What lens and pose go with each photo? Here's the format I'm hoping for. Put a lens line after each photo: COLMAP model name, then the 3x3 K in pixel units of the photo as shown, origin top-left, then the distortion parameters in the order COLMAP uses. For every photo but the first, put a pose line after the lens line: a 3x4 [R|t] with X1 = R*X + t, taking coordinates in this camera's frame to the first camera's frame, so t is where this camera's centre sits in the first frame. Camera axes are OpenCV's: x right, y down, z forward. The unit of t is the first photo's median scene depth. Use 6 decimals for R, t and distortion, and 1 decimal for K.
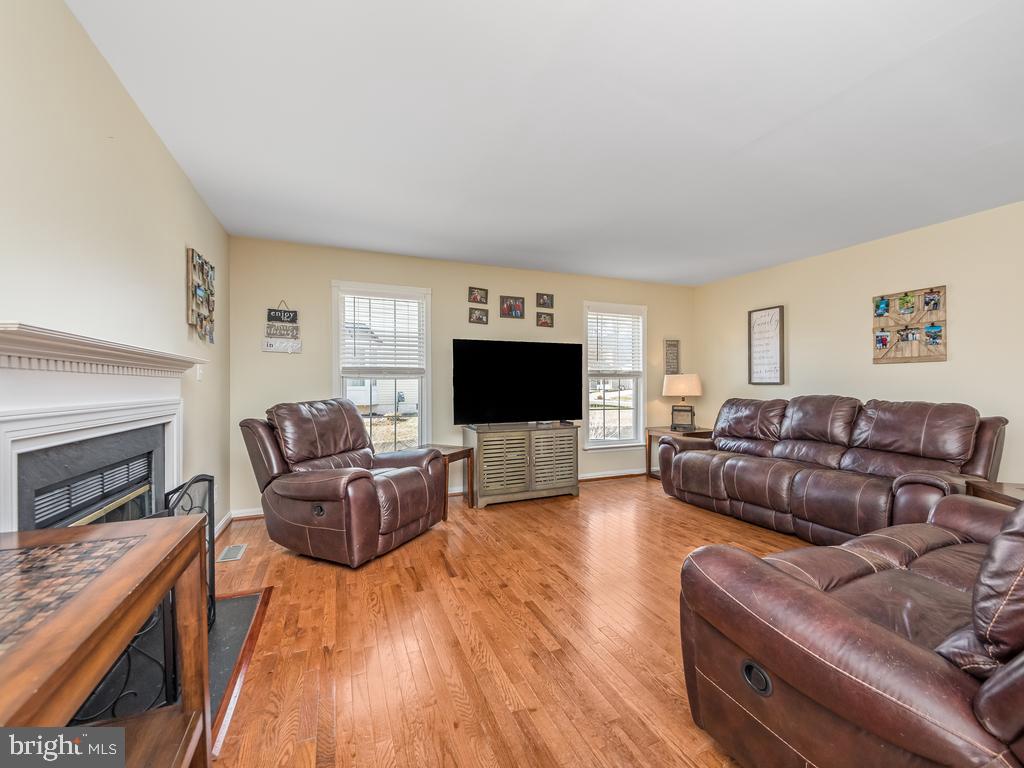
lens RADIAL K [[407.1, 0, 513.8], [0, 407.1, 384.6], [0, 0, 1]] dist [-0.012889, -0.001658]
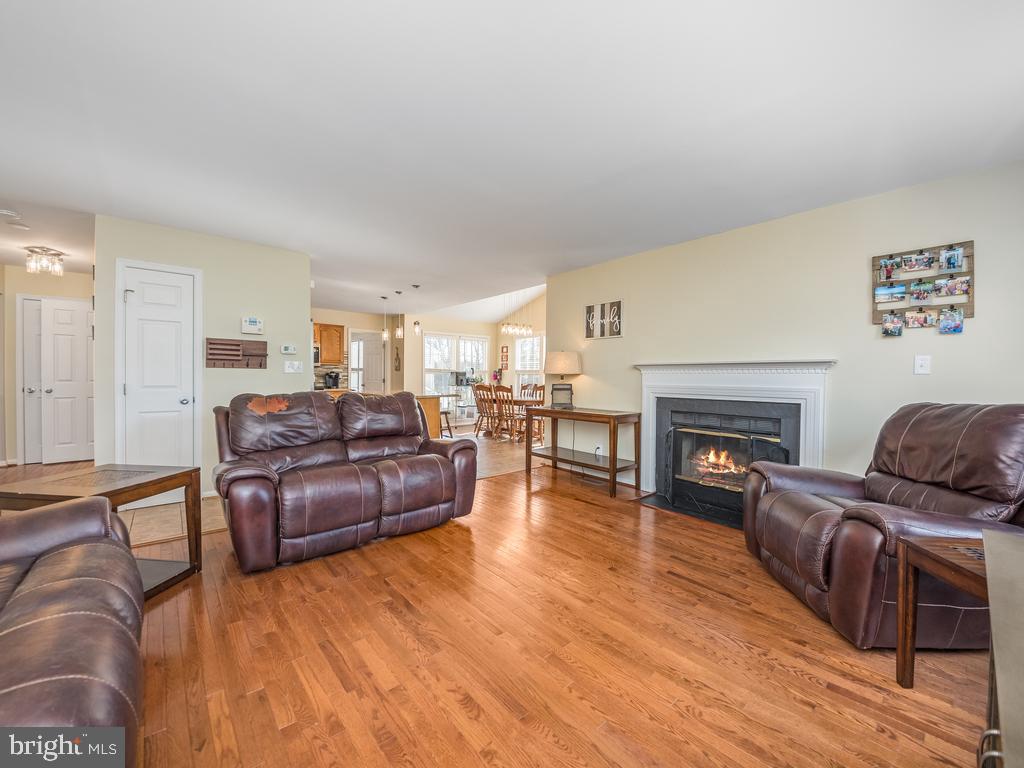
lens RADIAL K [[407.1, 0, 509.1], [0, 407.1, 382.3], [0, 0, 1]] dist [-0.012889, -0.001658]
pose [[-0.950247, -0.002656, -0.311485, 0.488379], [-0.007462, 0.999871, 0.014240, -0.002611], [0.311407, 0.015856, -0.950144, 1.659183]]
